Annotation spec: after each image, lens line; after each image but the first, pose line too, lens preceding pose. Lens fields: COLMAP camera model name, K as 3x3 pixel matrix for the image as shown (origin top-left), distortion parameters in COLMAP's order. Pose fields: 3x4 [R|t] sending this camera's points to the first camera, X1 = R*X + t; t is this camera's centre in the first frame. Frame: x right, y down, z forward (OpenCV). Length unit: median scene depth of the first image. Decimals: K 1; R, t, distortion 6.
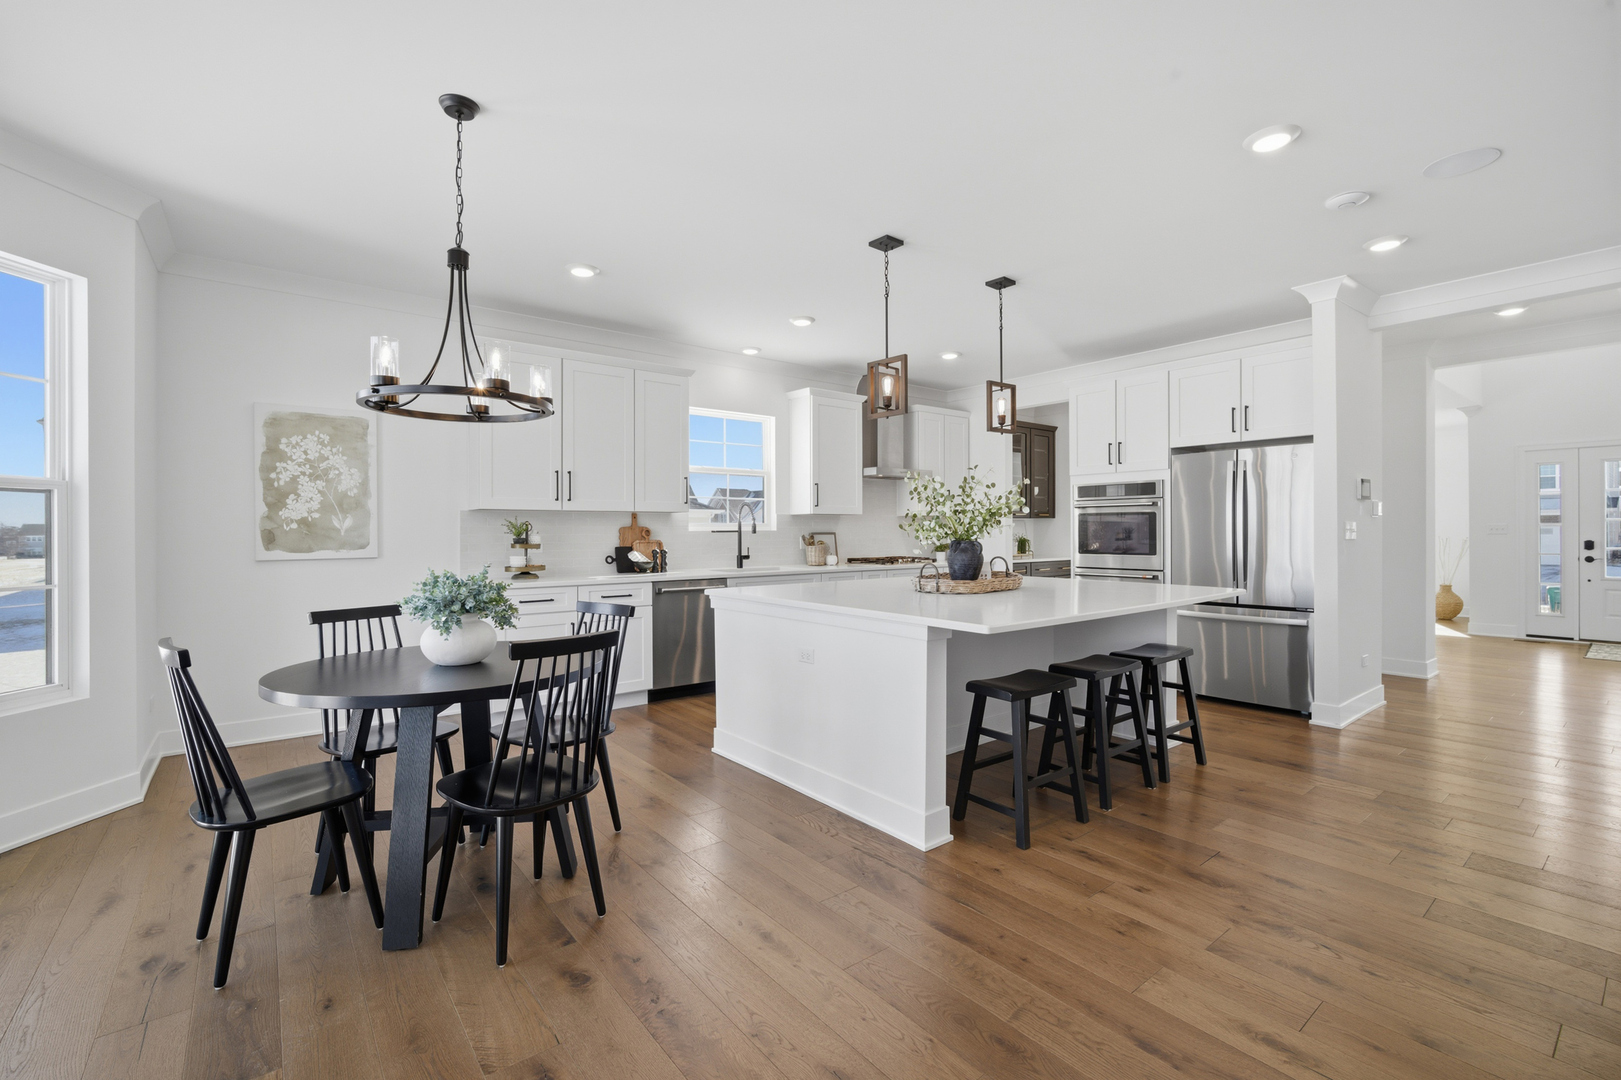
lens RADIAL K [[707.1, 0, 817.6], [0, 707.1, 532.4], [0, 0, 1]] dist [-0.009519, 0.002187]
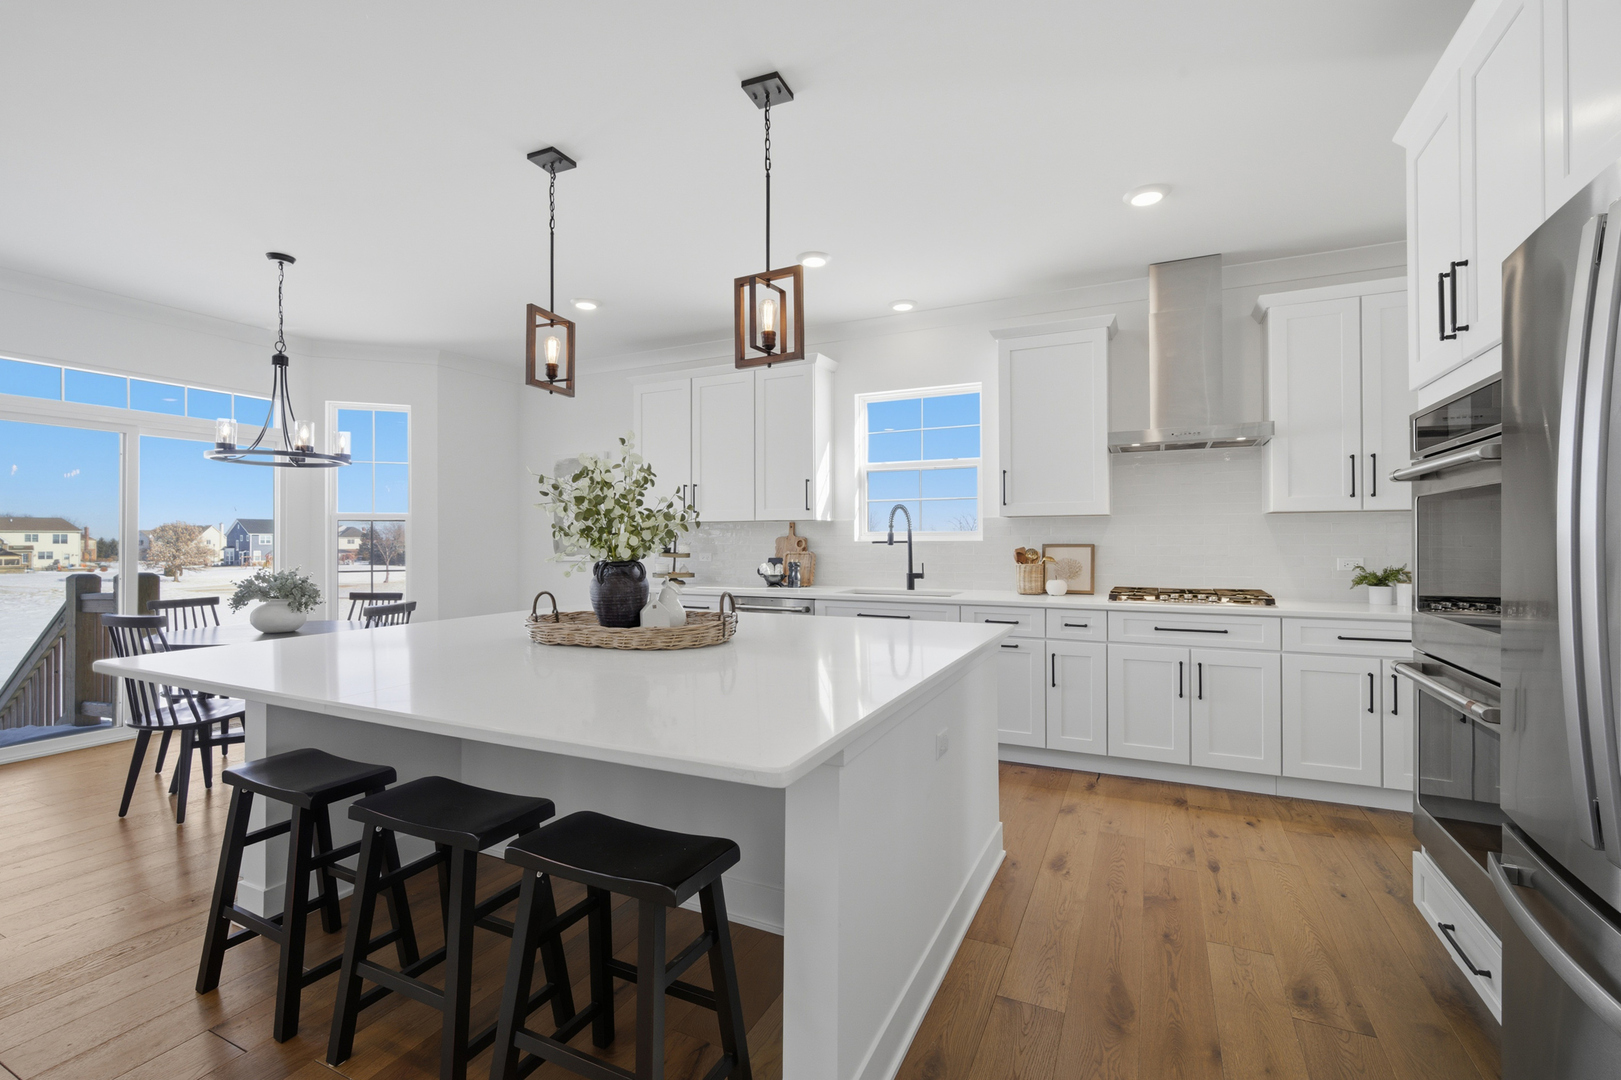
lens RADIAL K [[707.1, 0, 813.7], [0, 707.1, 535.0], [0, 0, 1]] dist [-0.009519, 0.002187]
pose [[0.430594, -0.003291, -0.902540, 0.663783], [-0.000459, 0.999992, -0.003865, -0.007331], [0.902546, 0.002079, 0.430589, 0.697295]]
